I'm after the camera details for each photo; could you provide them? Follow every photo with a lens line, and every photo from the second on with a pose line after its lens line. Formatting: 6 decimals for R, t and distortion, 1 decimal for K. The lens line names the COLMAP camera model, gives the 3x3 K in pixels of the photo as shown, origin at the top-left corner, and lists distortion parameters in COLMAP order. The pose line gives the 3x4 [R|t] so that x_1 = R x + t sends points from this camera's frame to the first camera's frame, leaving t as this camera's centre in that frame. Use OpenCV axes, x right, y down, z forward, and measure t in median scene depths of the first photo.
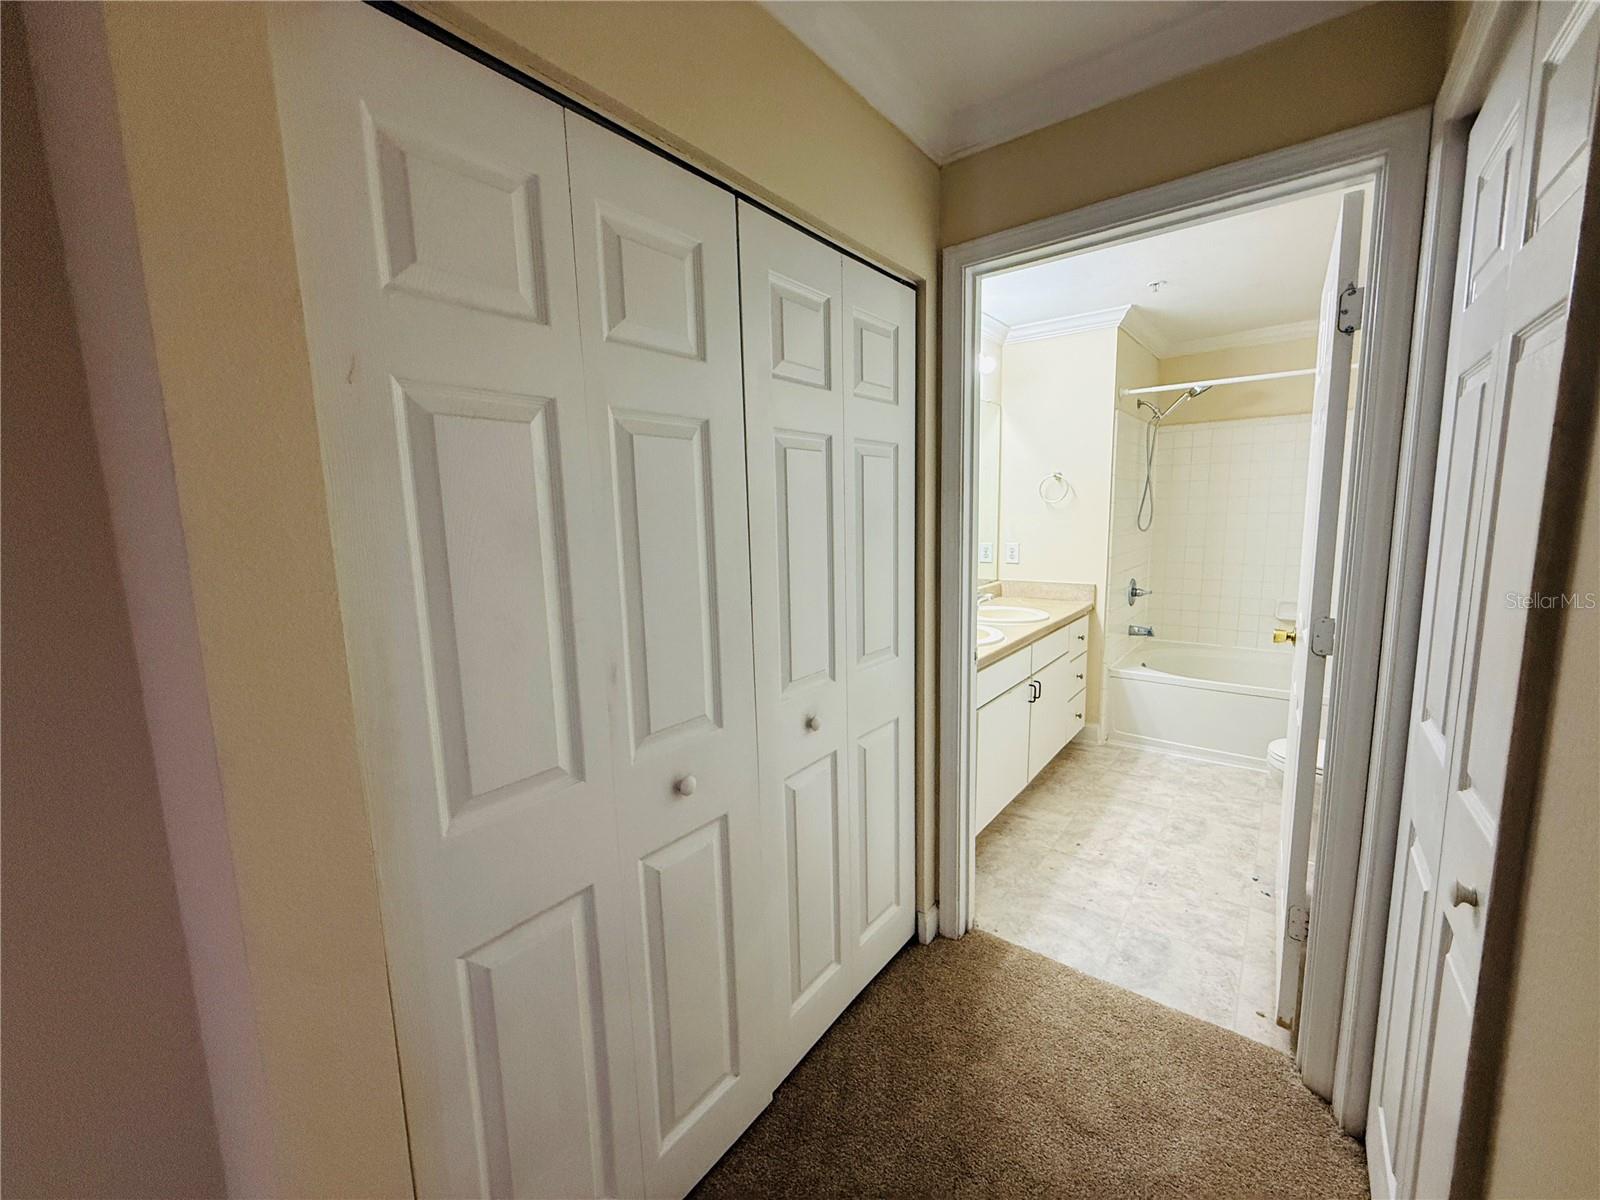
lens RADIAL K [[639.4, 0, 800.0], [0, 639.4, 600.0], [0, 0, 1]] dist [0.000988, 0.000001]
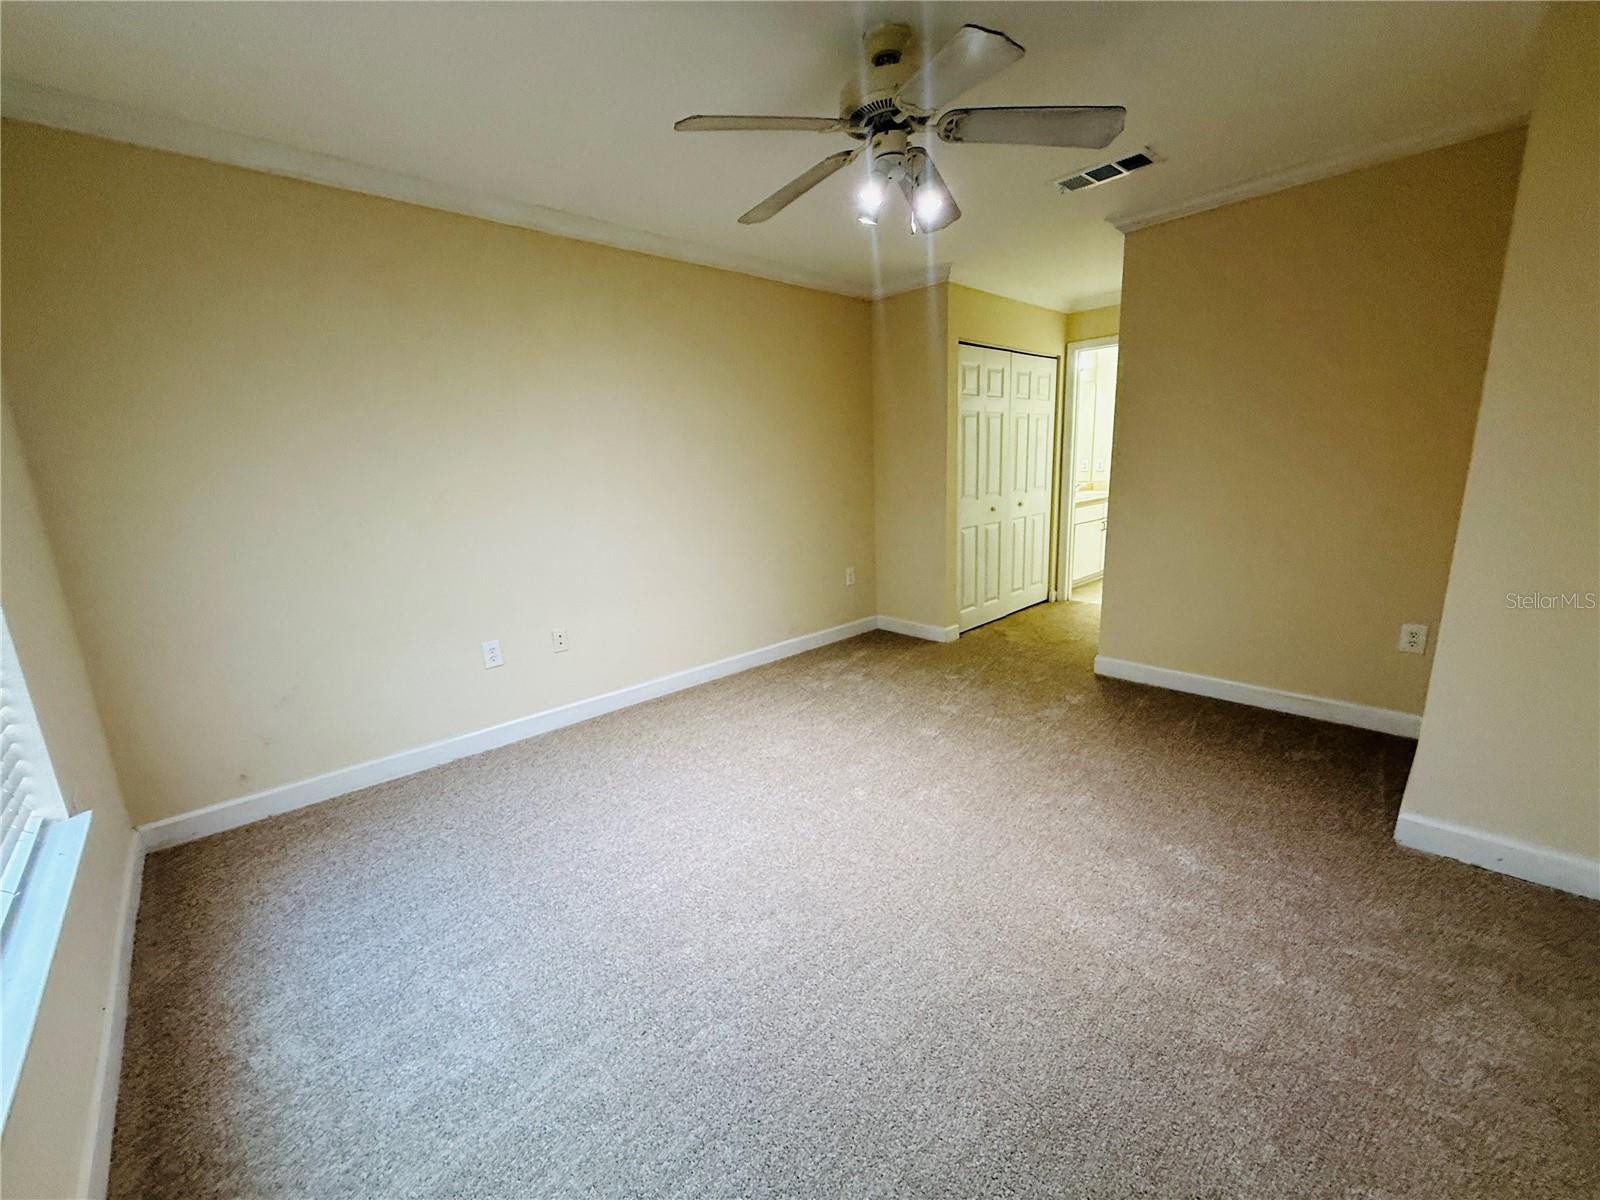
lens RADIAL K [[639.4, 0, 800.0], [0, 639.4, 600.0], [0, 0, 1]] dist [0.000988, 0.000001]
pose [[0.988934, 0.014455, -0.147649, -0.270742], [-0.003714, 0.997342, 0.072765, 0.201545], [0.148308, -0.071412, 0.986359, -1.081129]]
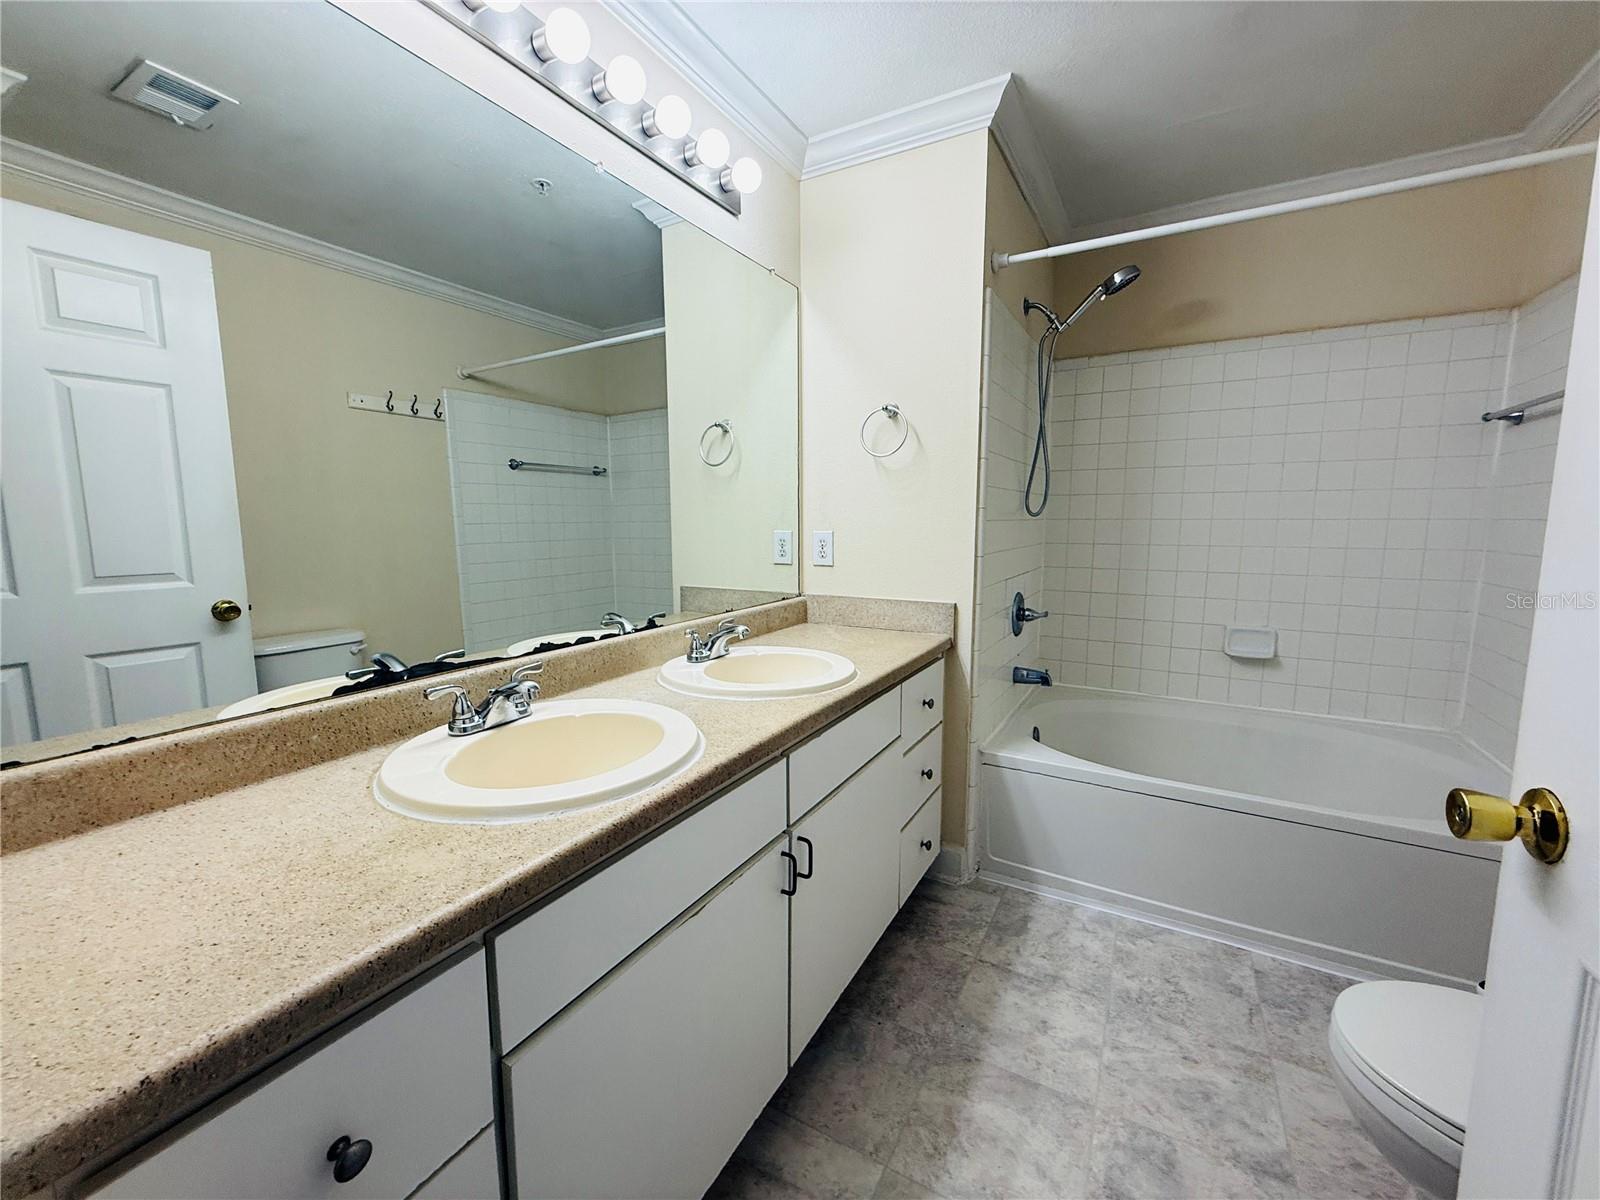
lens RADIAL K [[639.4, 0, 800.0], [0, 639.4, 600.0], [0, 0, 1]] dist [0.000988, 0.000001]
pose [[0.989458, -0.000841, 0.144815, 0.250405], [0.002337, 0.999946, -0.010164, -0.022412], [-0.144799, 0.010396, 0.989407, 0.473467]]
